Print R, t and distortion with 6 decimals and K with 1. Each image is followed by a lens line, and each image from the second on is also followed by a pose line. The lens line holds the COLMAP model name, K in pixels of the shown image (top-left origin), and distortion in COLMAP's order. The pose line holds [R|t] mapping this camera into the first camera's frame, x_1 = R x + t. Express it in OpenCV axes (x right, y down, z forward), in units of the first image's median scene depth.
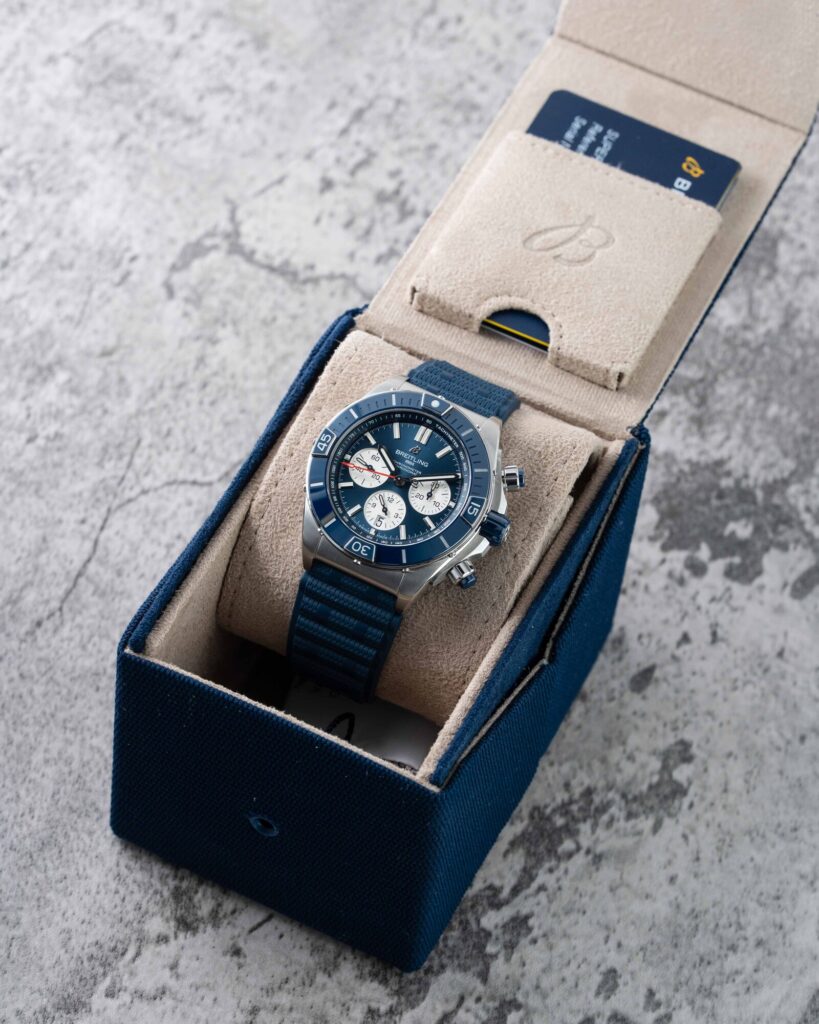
lens RADIAL K [[4664.3, 0, 411.2], [0, 4664.3, 512.4], [0, 0, 1]] dist [0.059102, 0.000000]
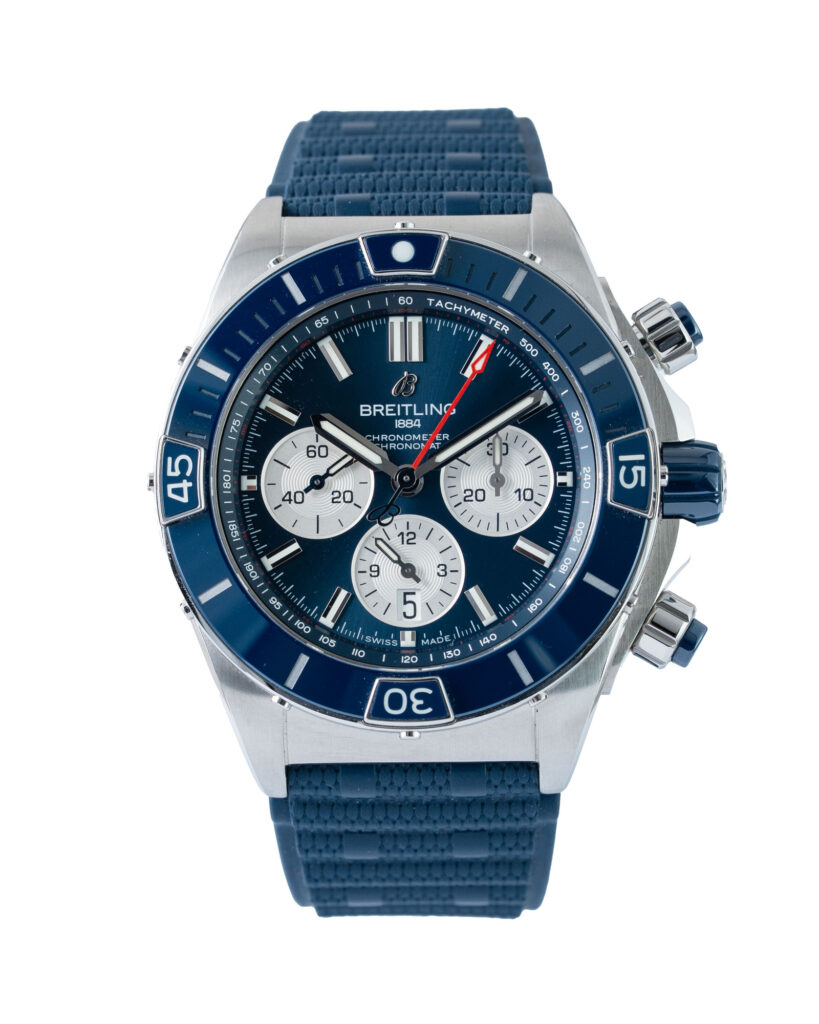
lens RADIAL K [[4664.3, 0, 412.0], [0, 4664.3, 517.9], [0, 0, 1]] dist [0.059102, 0.000000]
pose [[0.889194, -0.444785, 0.107240, -0.043170], [0.420188, 0.886617, 0.193269, -0.075591], [-0.181043, -0.126792, 0.975268, 0.634874]]
